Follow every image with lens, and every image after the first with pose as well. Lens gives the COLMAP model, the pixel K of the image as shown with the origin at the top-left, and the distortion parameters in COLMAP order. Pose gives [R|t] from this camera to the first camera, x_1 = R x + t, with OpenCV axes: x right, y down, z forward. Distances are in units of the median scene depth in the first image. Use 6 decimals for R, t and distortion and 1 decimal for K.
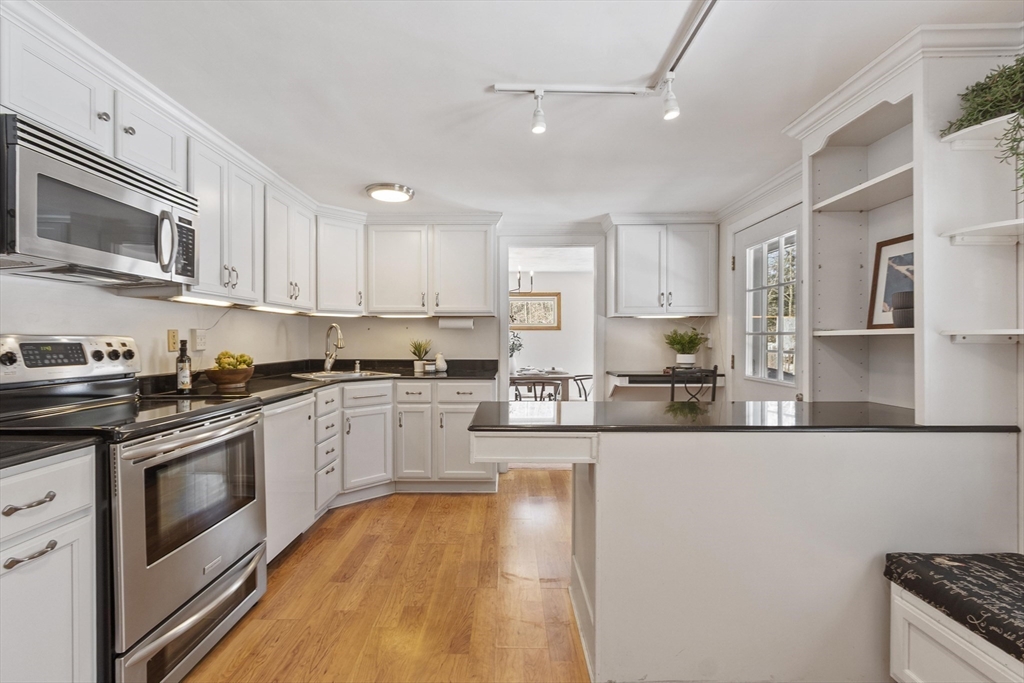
lens RADIAL K [[455.9, 0, 505.0], [0, 455.9, 342.9], [0, 0, 1]] dist [-0.001545, 0.001170]
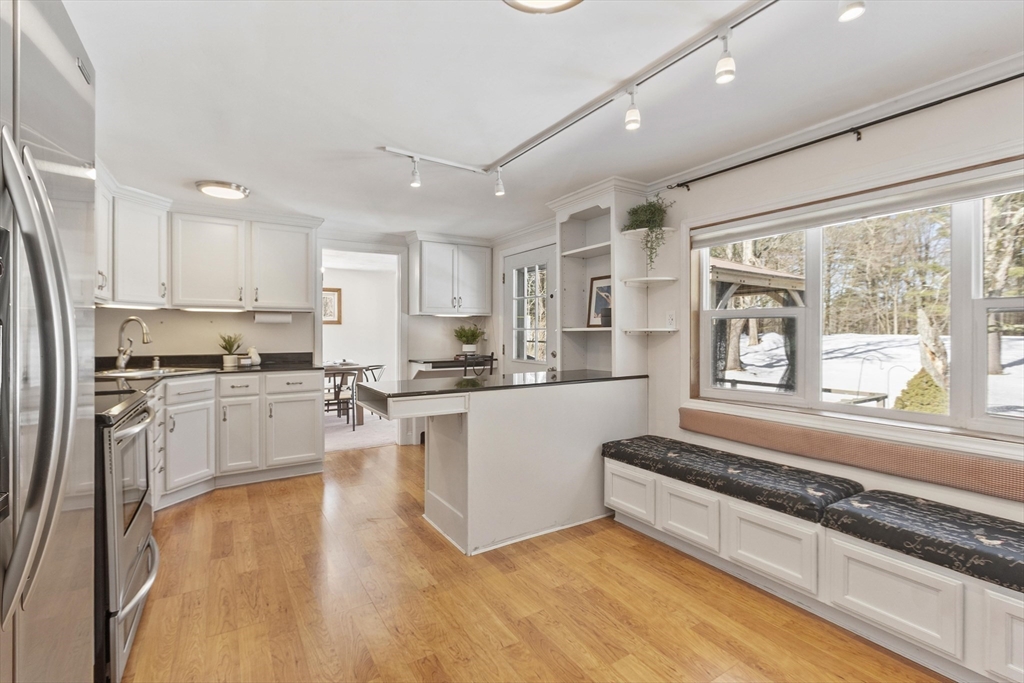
lens RADIAL K [[455.9, 0, 515.9], [0, 455.9, 336.7], [0, 0, 1]] dist [-0.001545, 0.001170]
pose [[0.835297, -0.005661, 0.549769, -0.259715], [0.005353, 0.999983, 0.002164, 0.000095], [-0.549772, 0.001136, 0.835314, -0.203099]]
